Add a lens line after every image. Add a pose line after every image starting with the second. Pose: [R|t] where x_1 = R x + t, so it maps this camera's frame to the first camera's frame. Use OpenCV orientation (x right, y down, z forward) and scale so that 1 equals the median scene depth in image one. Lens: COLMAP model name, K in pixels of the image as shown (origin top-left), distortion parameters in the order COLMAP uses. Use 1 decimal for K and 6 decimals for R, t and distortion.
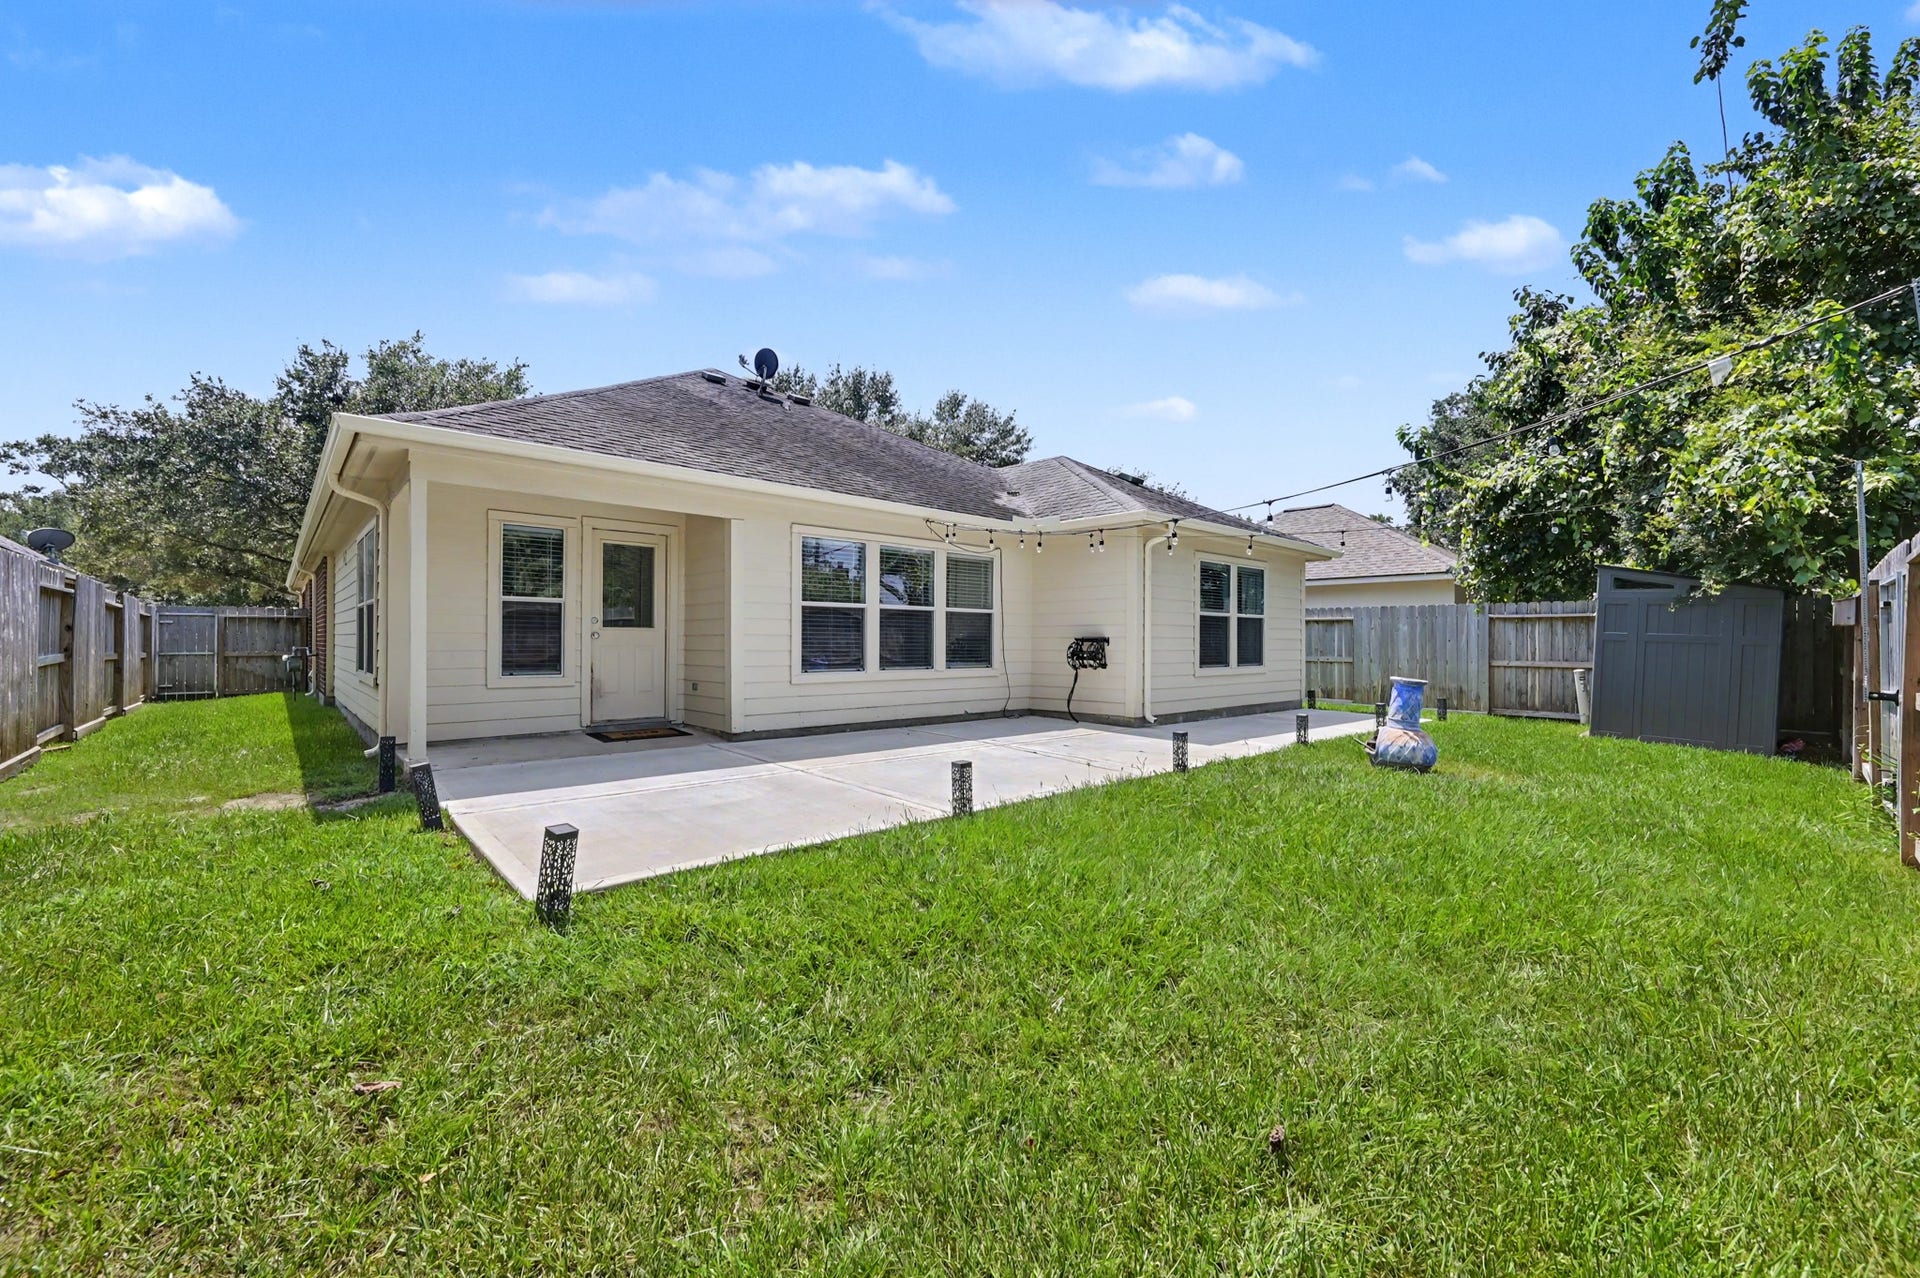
lens RADIAL K [[756.3, 0, 953.6], [0, 756.3, 644.8], [0, 0, 1]] dist [-0.000836, 0.000305]
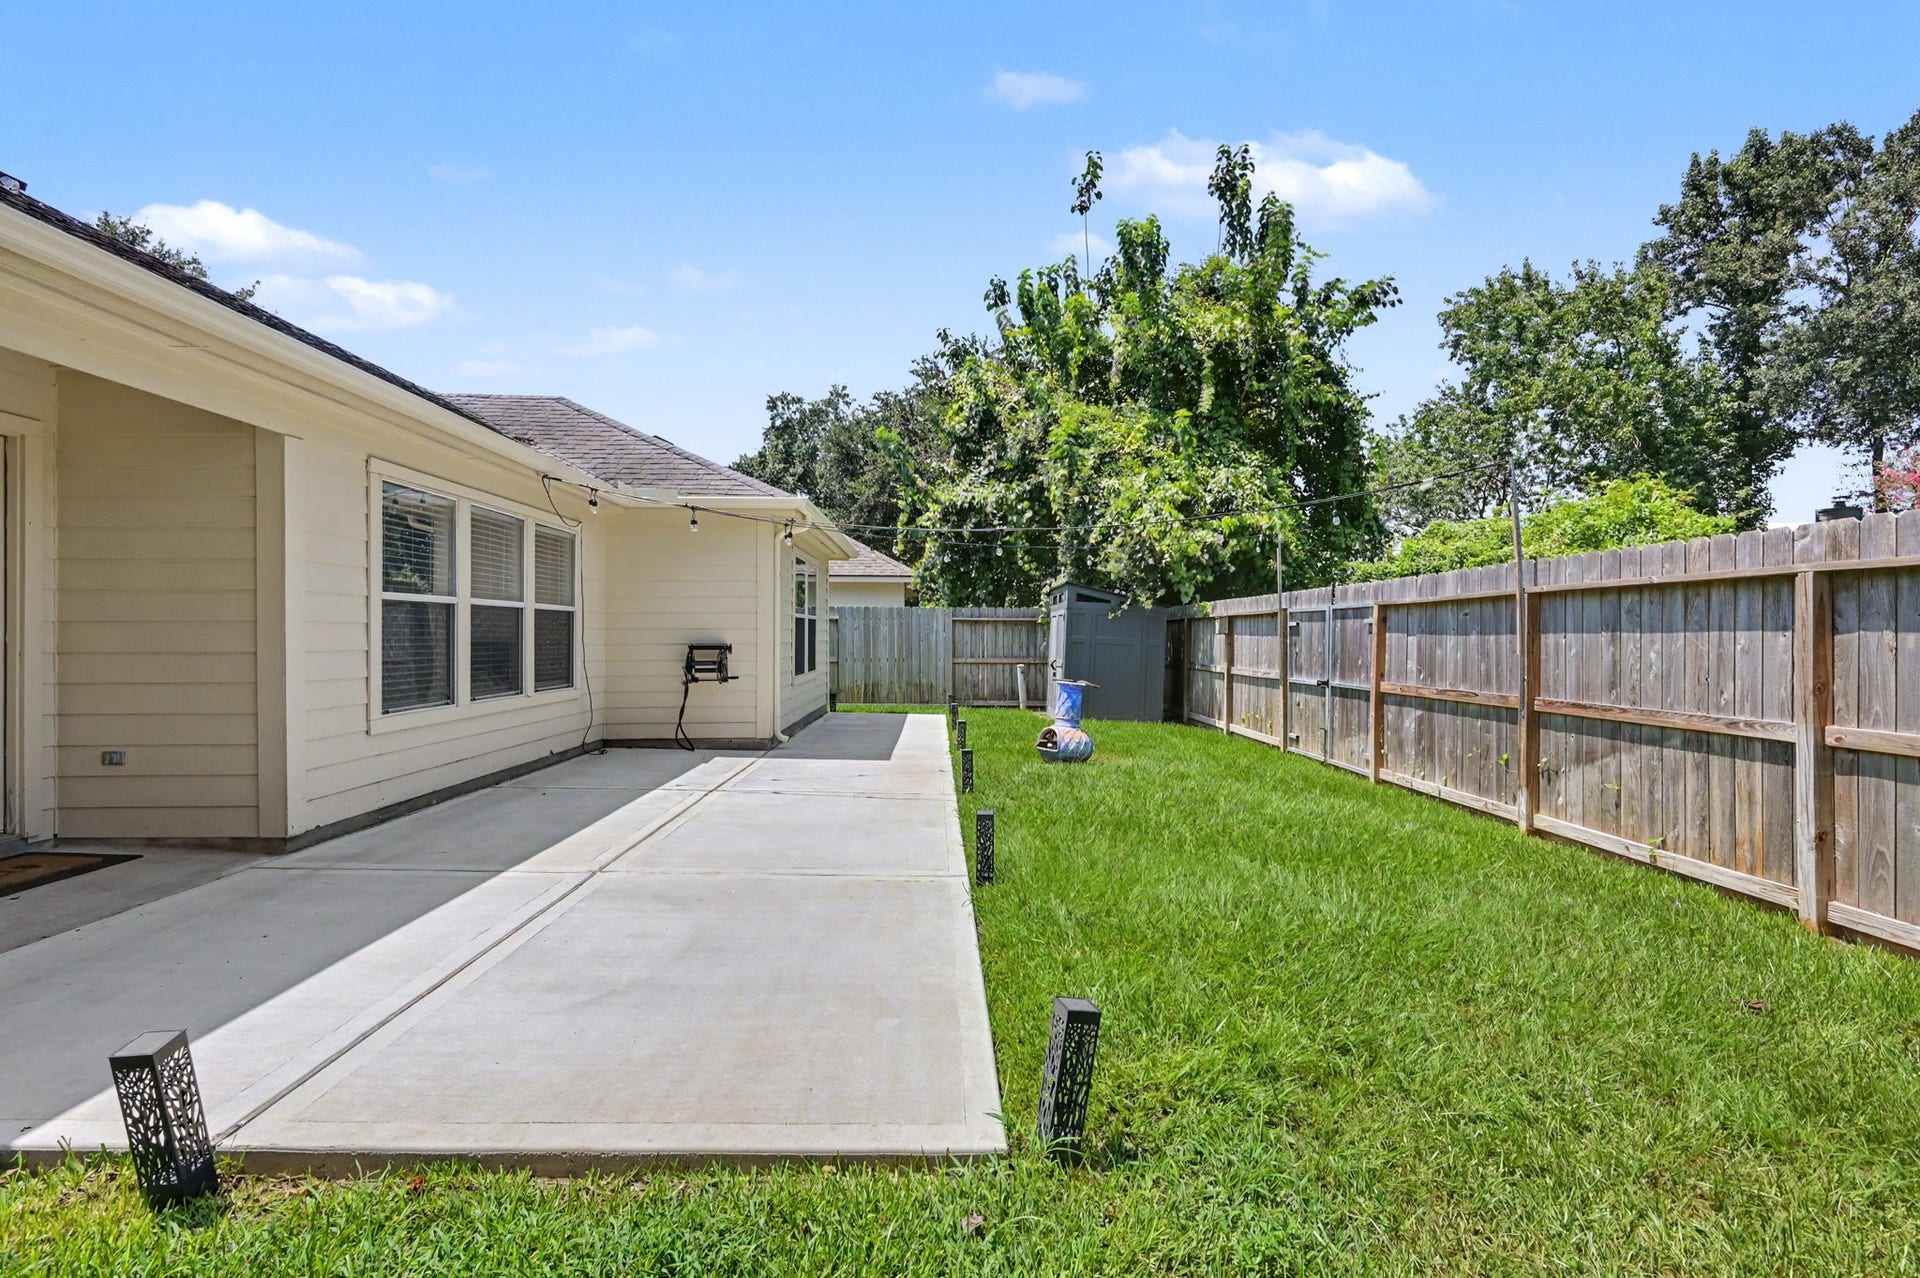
lens RADIAL K [[869.8, 0, 959.4], [0, 869.8, 635.0], [0, 0, 1]] dist [-0.001545, 0.000164]
pose [[0.665044, -0.000775, 0.746804, -0.307300], [-0.000382, 0.999999, 0.001378, -0.019201], [-0.746804, -0.001202, 0.665043, 0.169785]]
